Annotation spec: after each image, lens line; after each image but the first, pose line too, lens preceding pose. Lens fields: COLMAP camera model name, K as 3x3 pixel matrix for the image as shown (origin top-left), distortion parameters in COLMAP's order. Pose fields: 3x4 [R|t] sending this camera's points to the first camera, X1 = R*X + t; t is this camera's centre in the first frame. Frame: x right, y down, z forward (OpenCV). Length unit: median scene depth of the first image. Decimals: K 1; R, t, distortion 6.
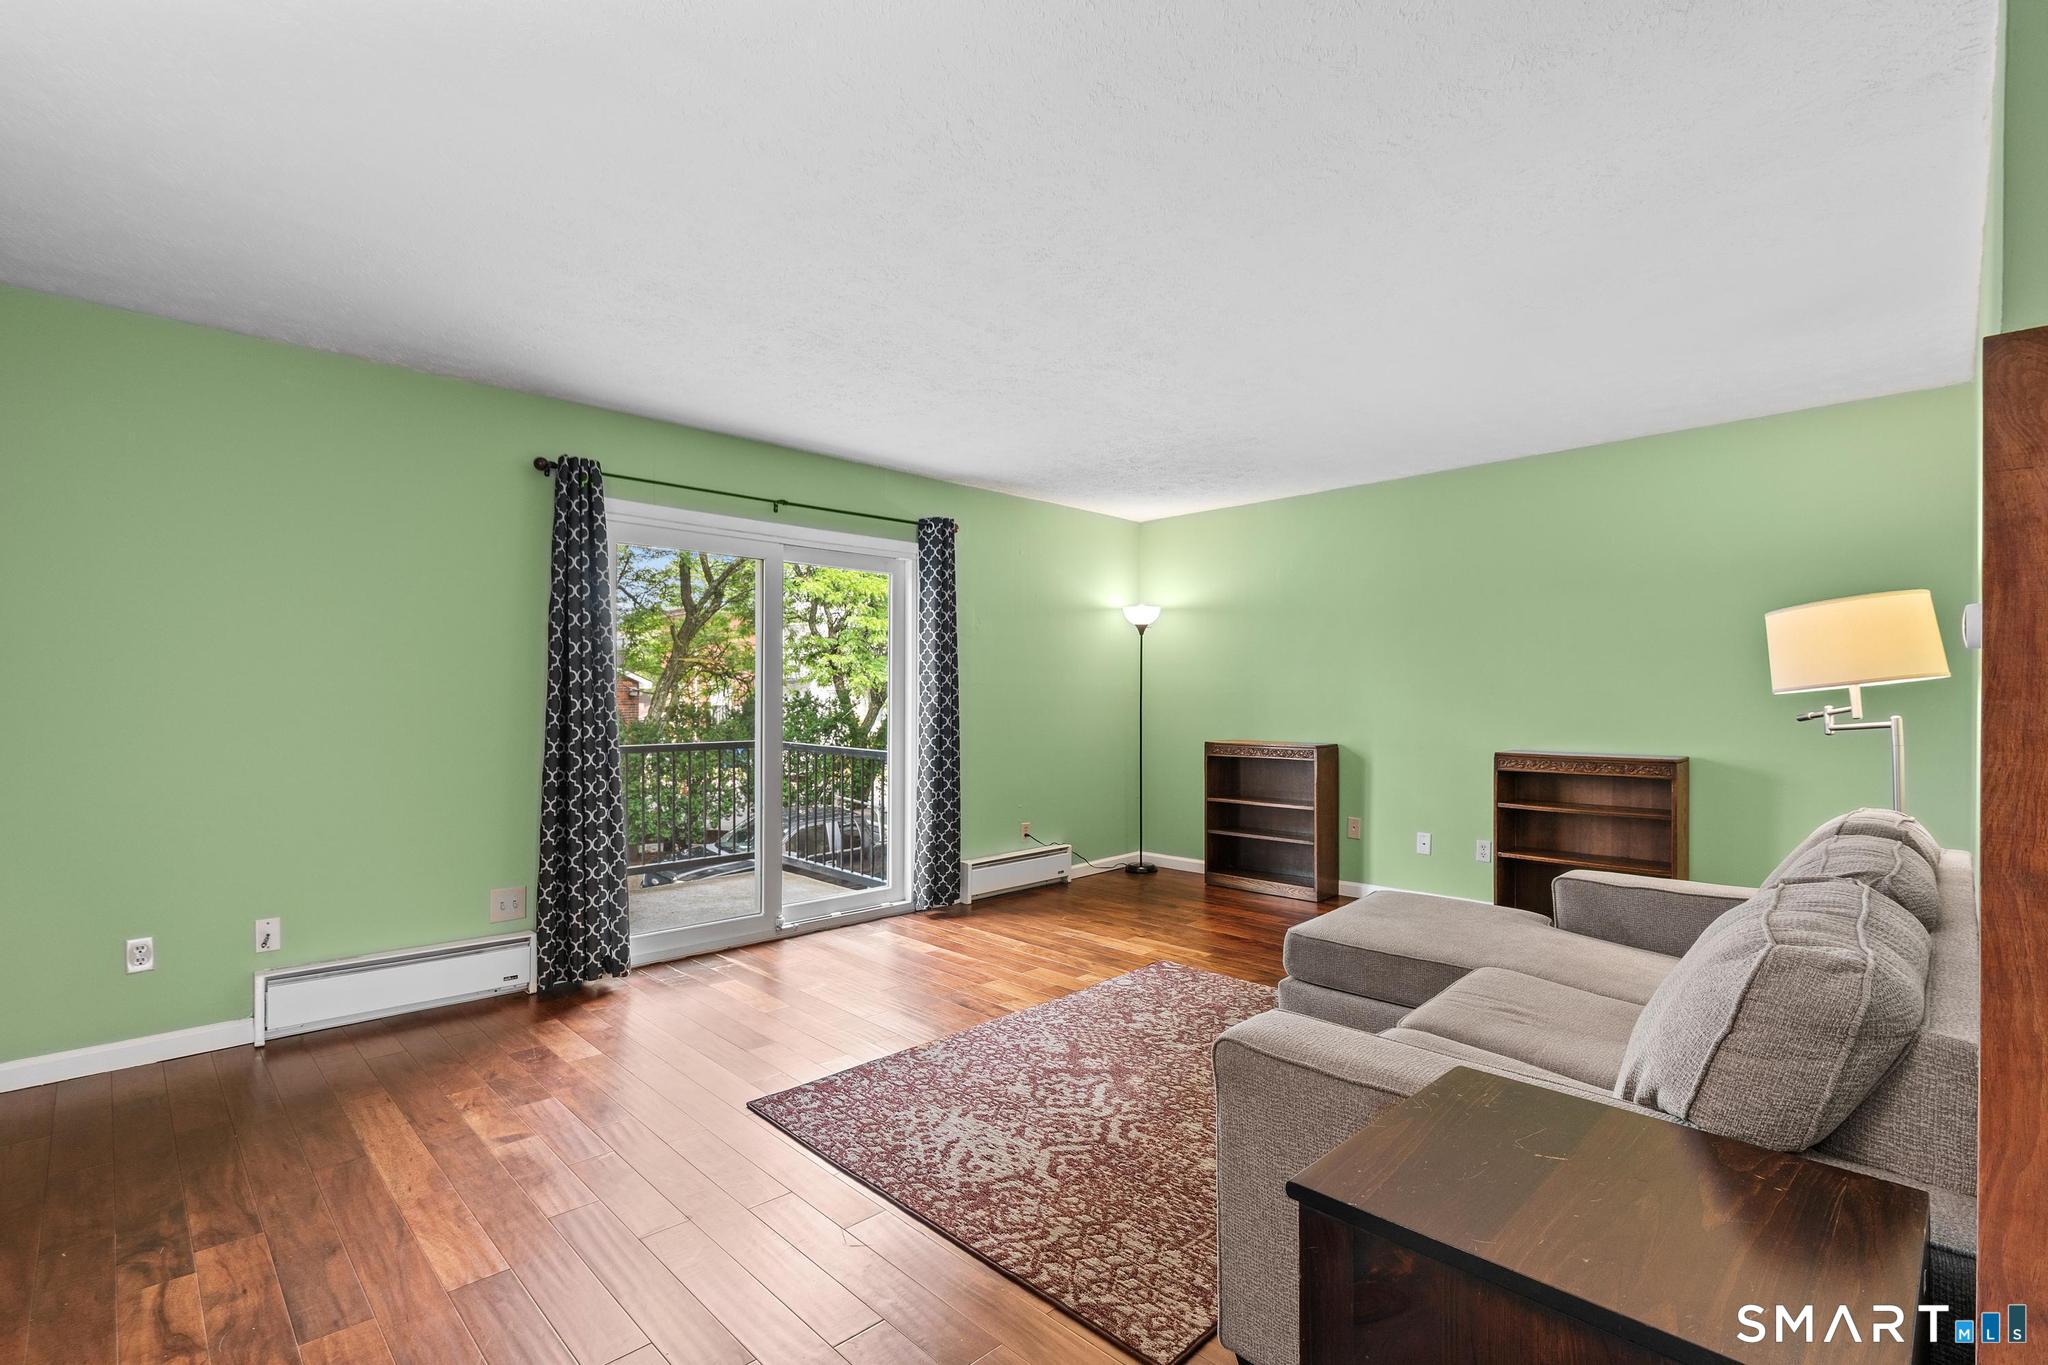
lens RADIAL K [[930.8, 0, 1003.9], [0, 930.8, 684.3], [0, 0, 1]] dist [-0.002840, -0.000404]
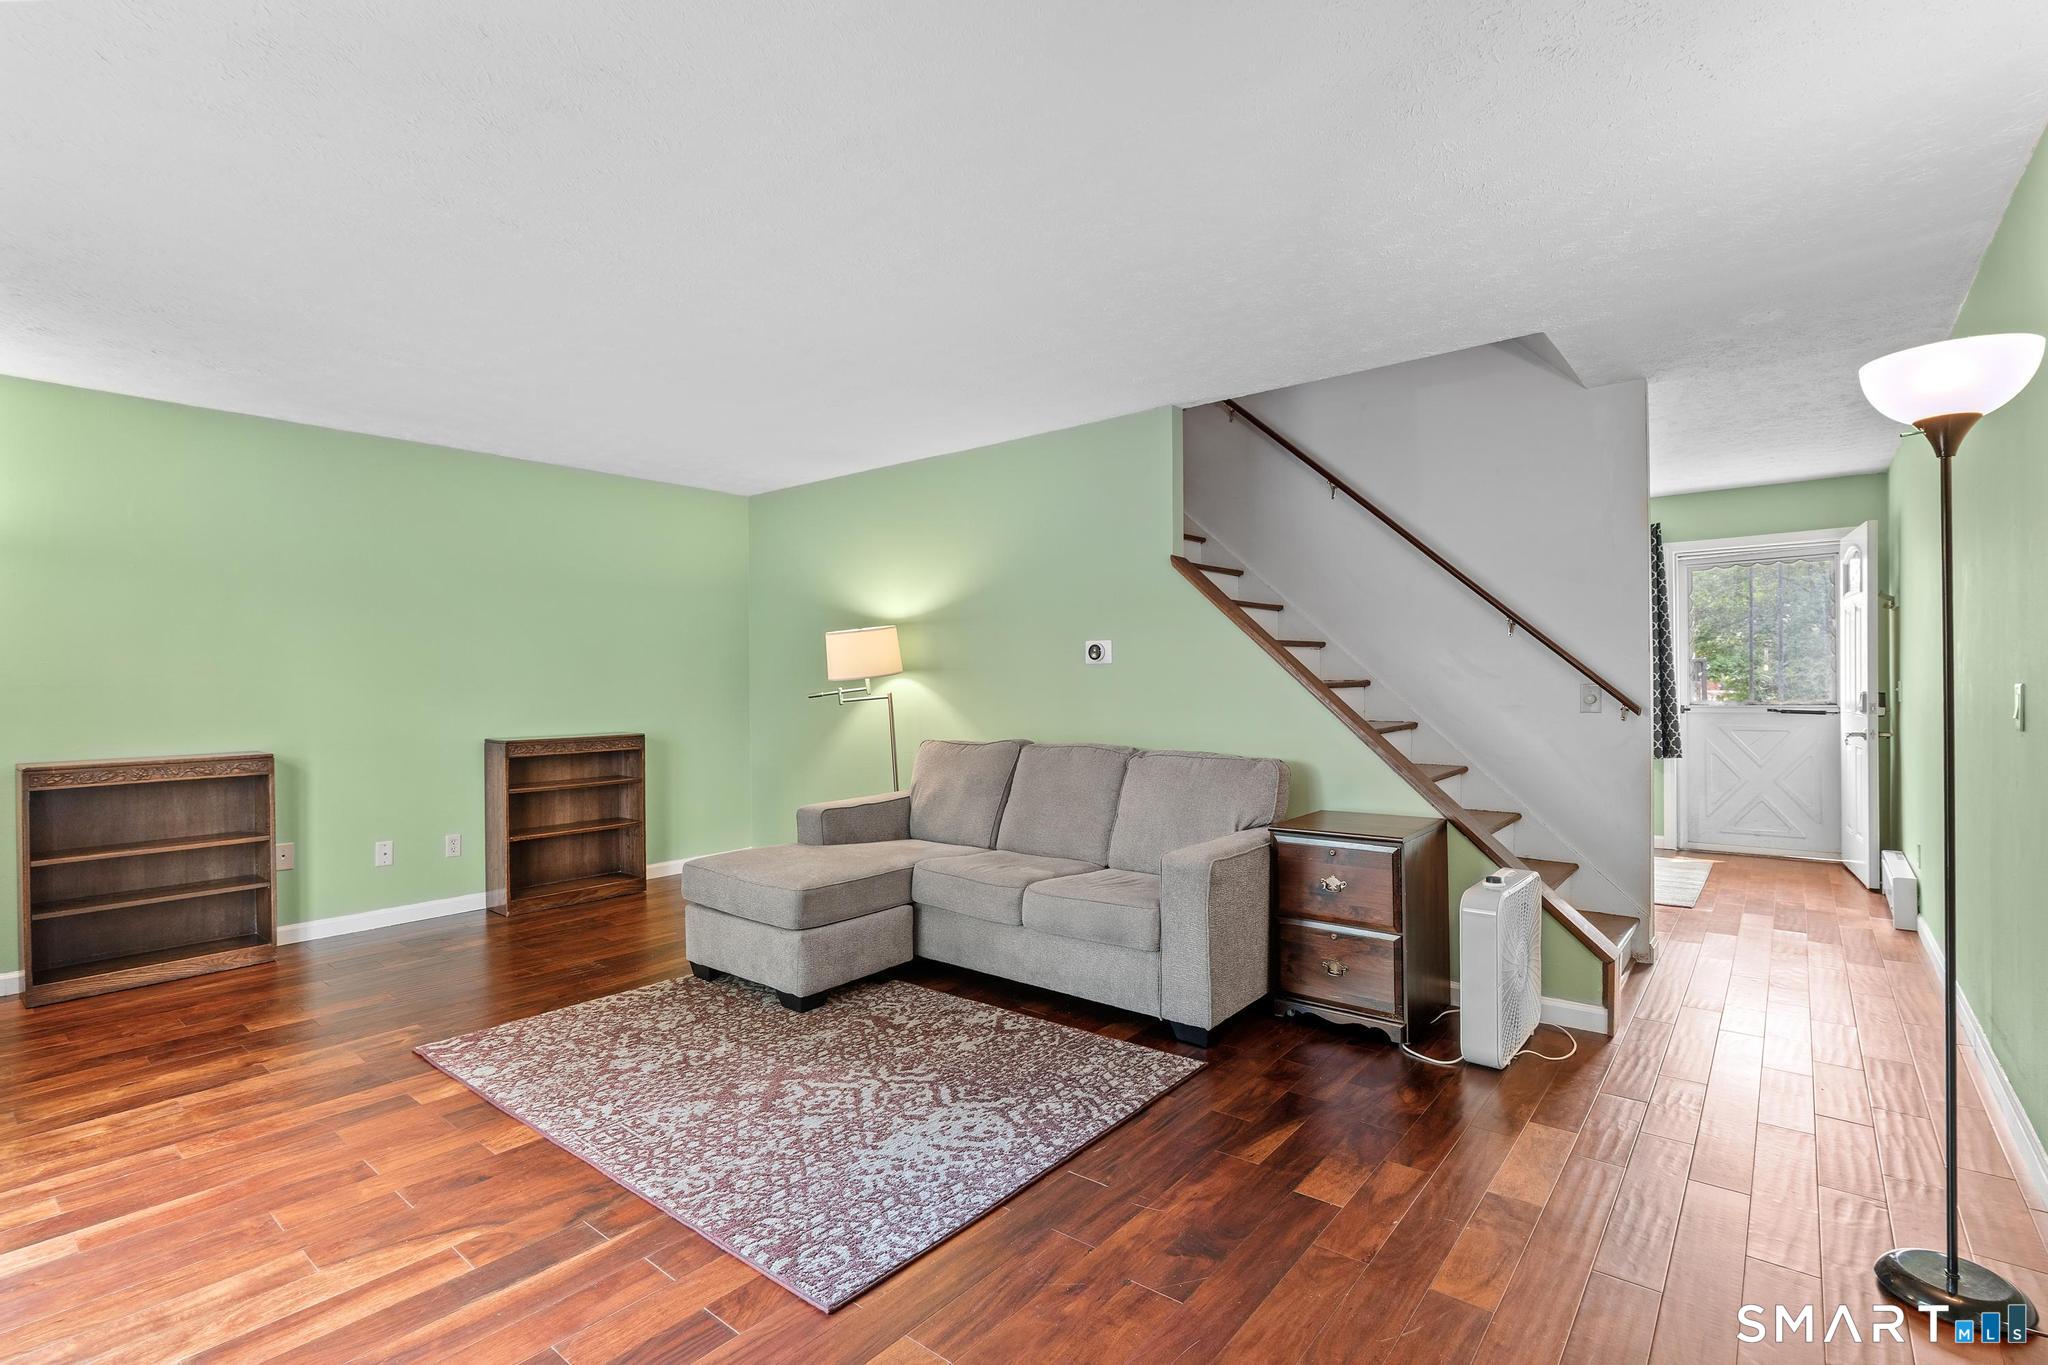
lens RADIAL K [[943.0, 0, 1011.2], [0, 943.0, 680.9], [0, 0, 1]] dist [-0.004403, -0.000097]
pose [[-0.104823, 0.001481, 0.994490, -0.791028], [-0.002989, 0.999994, -0.001804, 0.010558], [-0.994486, -0.003161, -0.104818, 0.792276]]
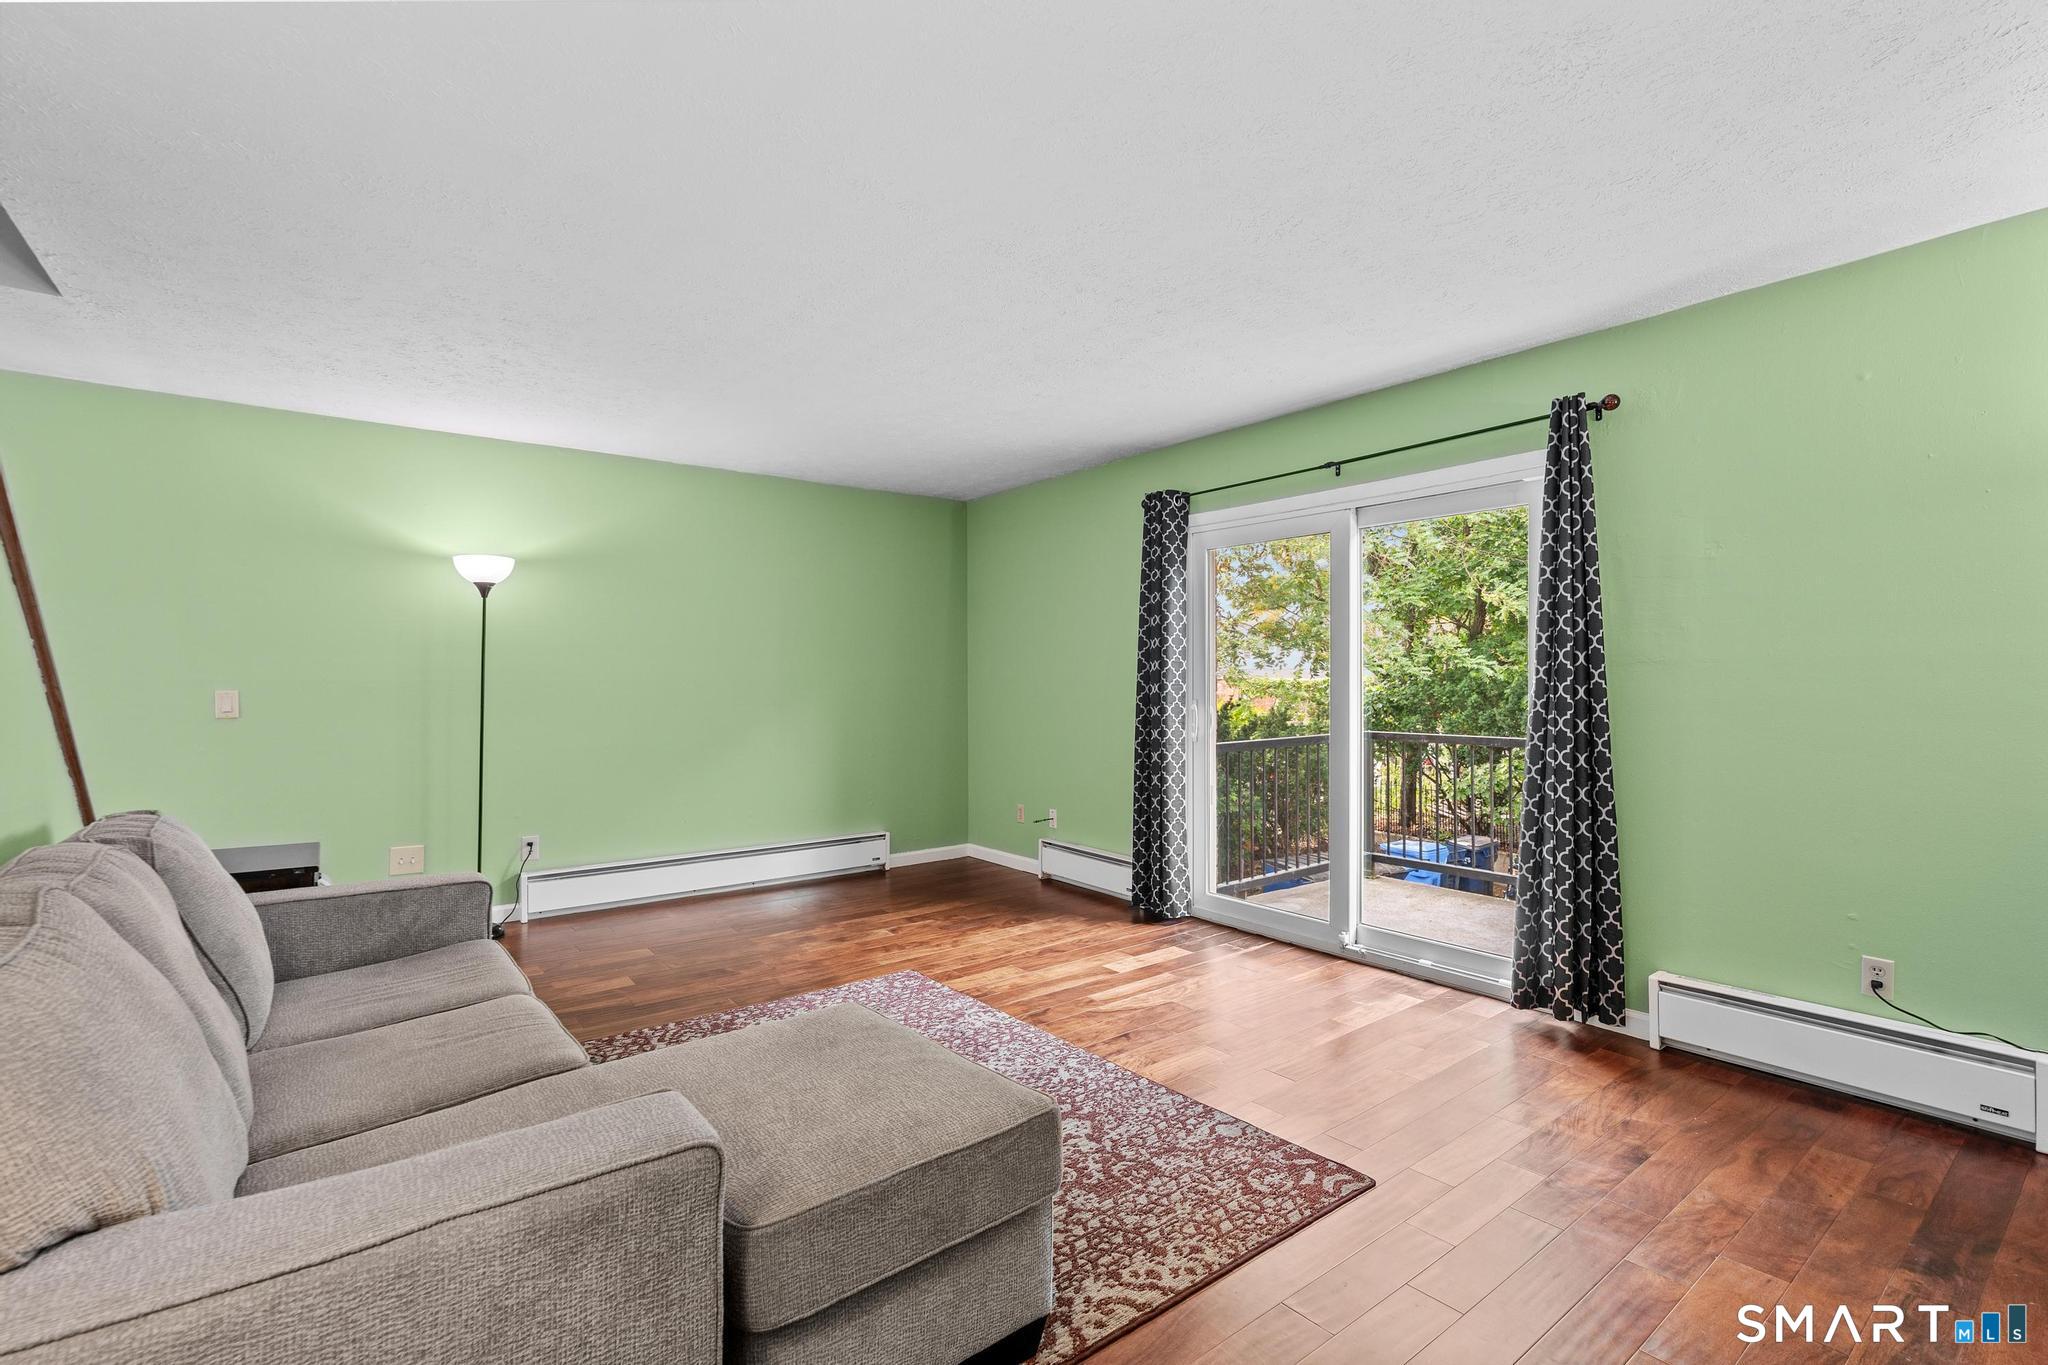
lens RADIAL K [[920.9, 0, 1015.0], [0, 920.9, 689.4], [0, 0, 1]] dist [-0.006438, 0.000368]
pose [[-0.116950, 0.008533, -0.993101, 0.924624], [0.012766, 0.999893, 0.007088, 0.011971], [0.993056, -0.011849, -0.117047, 1.114534]]
